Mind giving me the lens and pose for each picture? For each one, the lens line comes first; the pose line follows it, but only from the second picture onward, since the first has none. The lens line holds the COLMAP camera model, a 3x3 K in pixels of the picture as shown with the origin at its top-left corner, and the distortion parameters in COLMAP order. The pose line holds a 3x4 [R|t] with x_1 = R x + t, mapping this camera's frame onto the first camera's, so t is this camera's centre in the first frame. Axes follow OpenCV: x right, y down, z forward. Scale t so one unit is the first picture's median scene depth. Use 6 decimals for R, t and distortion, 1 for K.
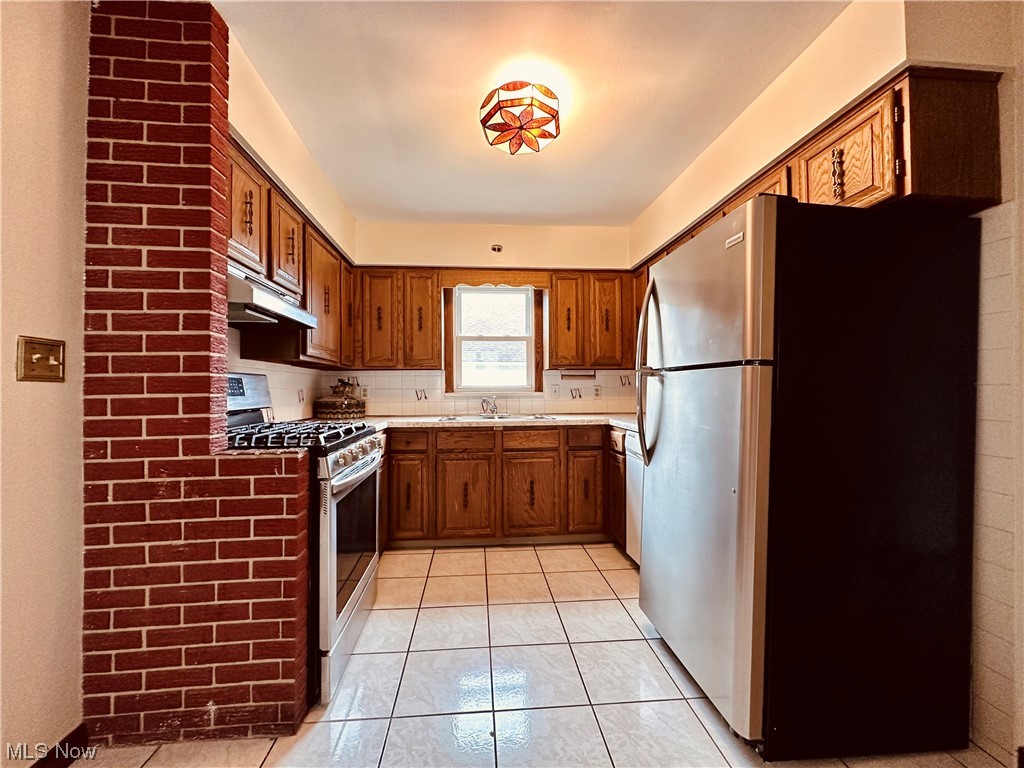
lens RADIAL K [[408.6, 0, 511.2], [0, 408.6, 384.5], [0, 0, 1]] dist [-0.001211, -0.000145]
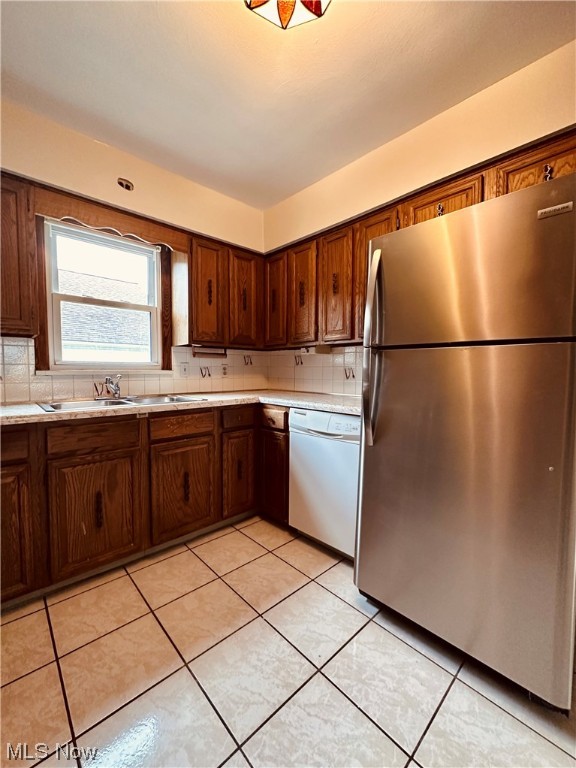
lens RADIAL K [[306.4, 0, 289.0], [0, 306.4, 385.3], [0, 0, 1]] dist [-0.001211, -0.000145]
pose [[0.784353, -0.022185, 0.619919, -0.174981], [-0.016505, 0.998260, 0.056607, 0.010822], [-0.620096, -0.054631, 0.782622, 0.364847]]
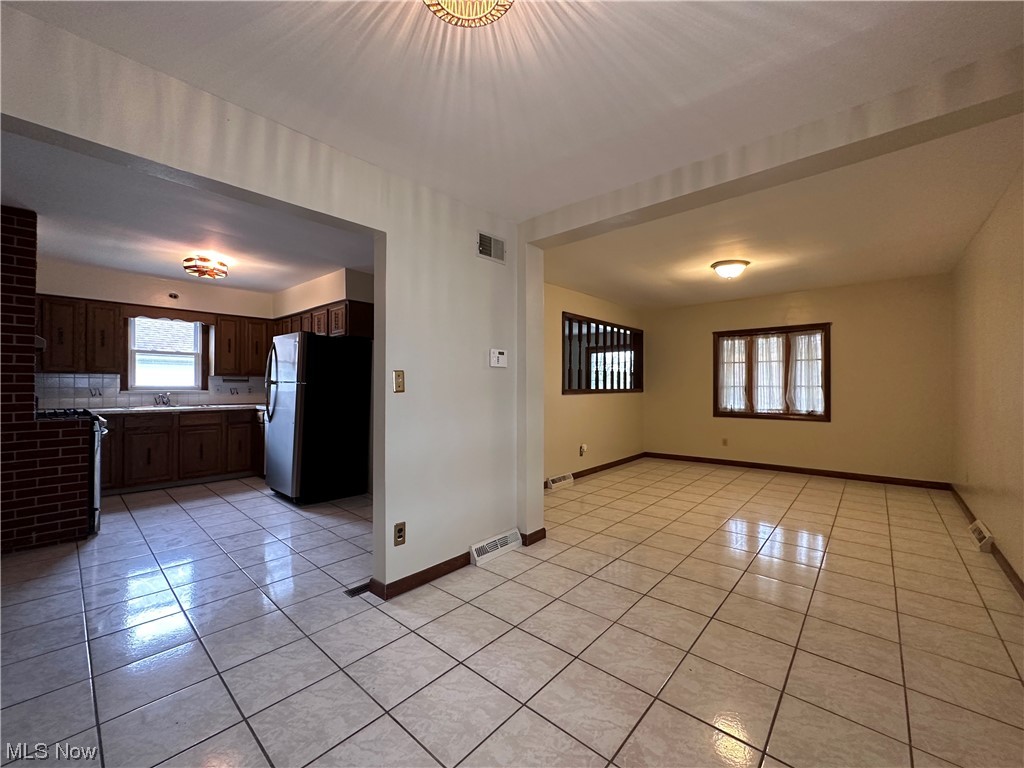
lens RADIAL K [[408.6, 0, 510.0], [0, 408.6, 384.0], [0, 0, 1]] dist [-0.001211, -0.000145]
pose [[0.728377, 0.014139, 0.685031, -0.175428], [-0.016935, 0.999853, -0.002631, -0.024877], [-0.684967, -0.009685, 0.728510, -1.060880]]
